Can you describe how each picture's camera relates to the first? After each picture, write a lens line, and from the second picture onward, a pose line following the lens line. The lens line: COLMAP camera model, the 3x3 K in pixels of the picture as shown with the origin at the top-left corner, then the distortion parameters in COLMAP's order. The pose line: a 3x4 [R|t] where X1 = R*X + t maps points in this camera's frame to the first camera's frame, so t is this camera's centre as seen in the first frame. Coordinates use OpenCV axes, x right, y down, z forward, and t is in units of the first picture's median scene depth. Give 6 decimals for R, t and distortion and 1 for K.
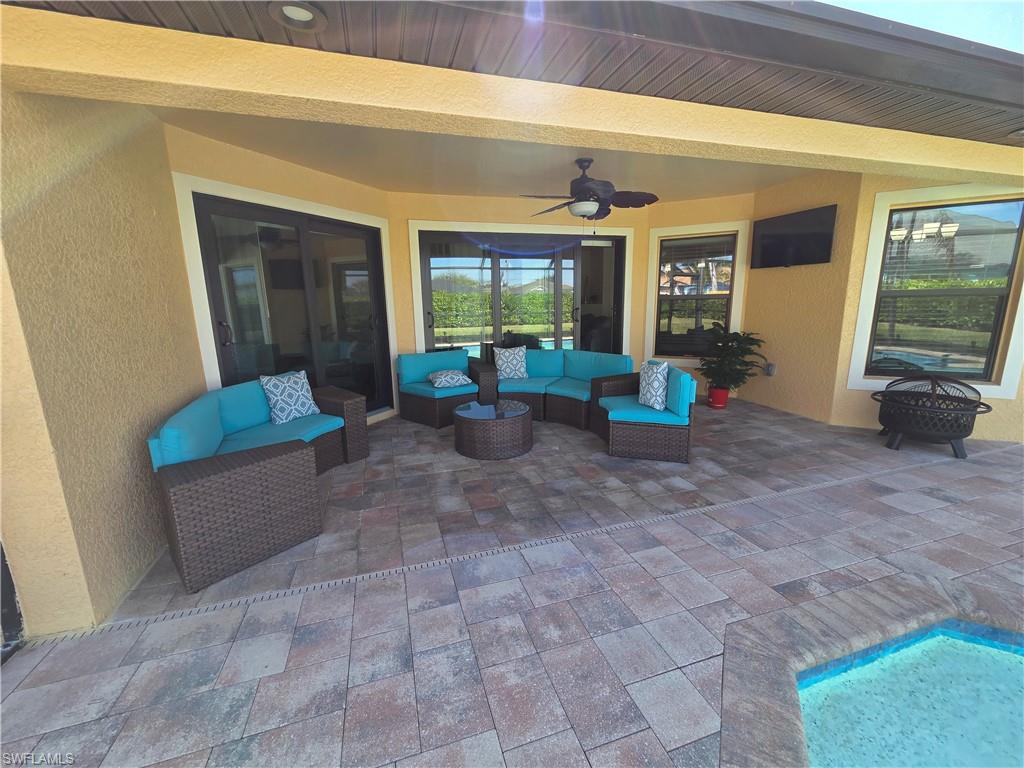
lens RADIAL K [[418.5, 0, 512.0], [0, 418.5, 384.0], [0, 0, 1]] dist [0.001791, 0.000212]
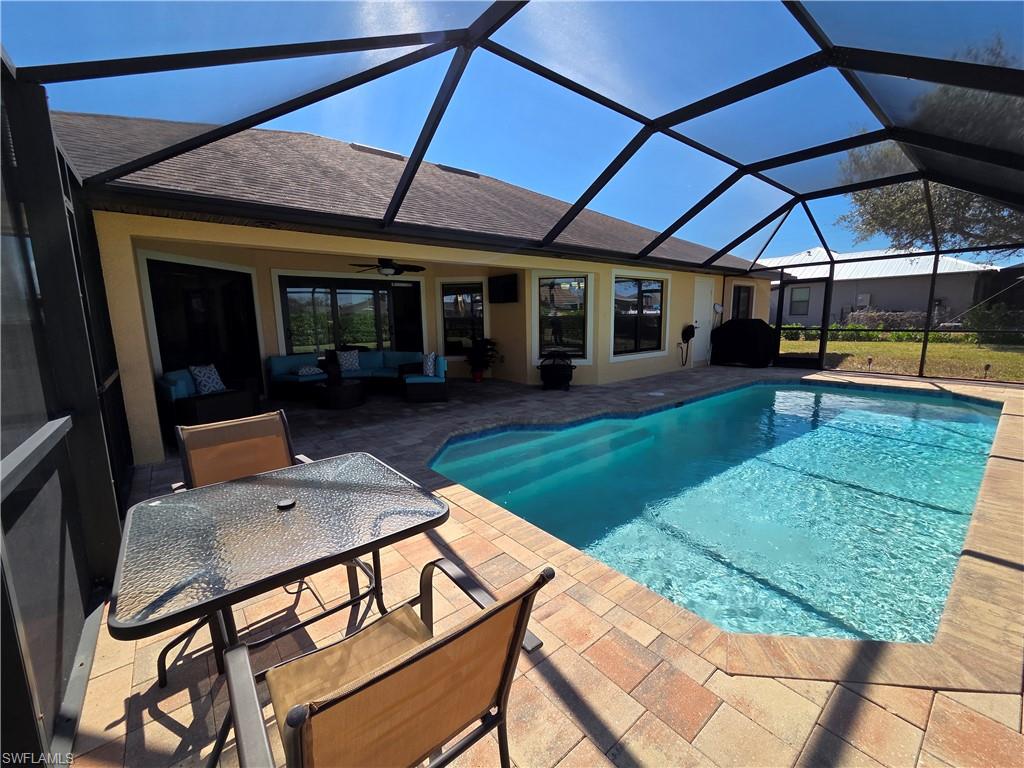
lens RADIAL K [[418.5, 0, 512.0], [0, 418.5, 384.0], [0, 0, 1]] dist [0.001791, 0.000212]
pose [[0.927924, -0.055286, 0.368647, -0.018650], [0.071772, 0.996935, -0.031148, 0.141724], [-0.365795, 0.055361, 0.929047, -0.734760]]
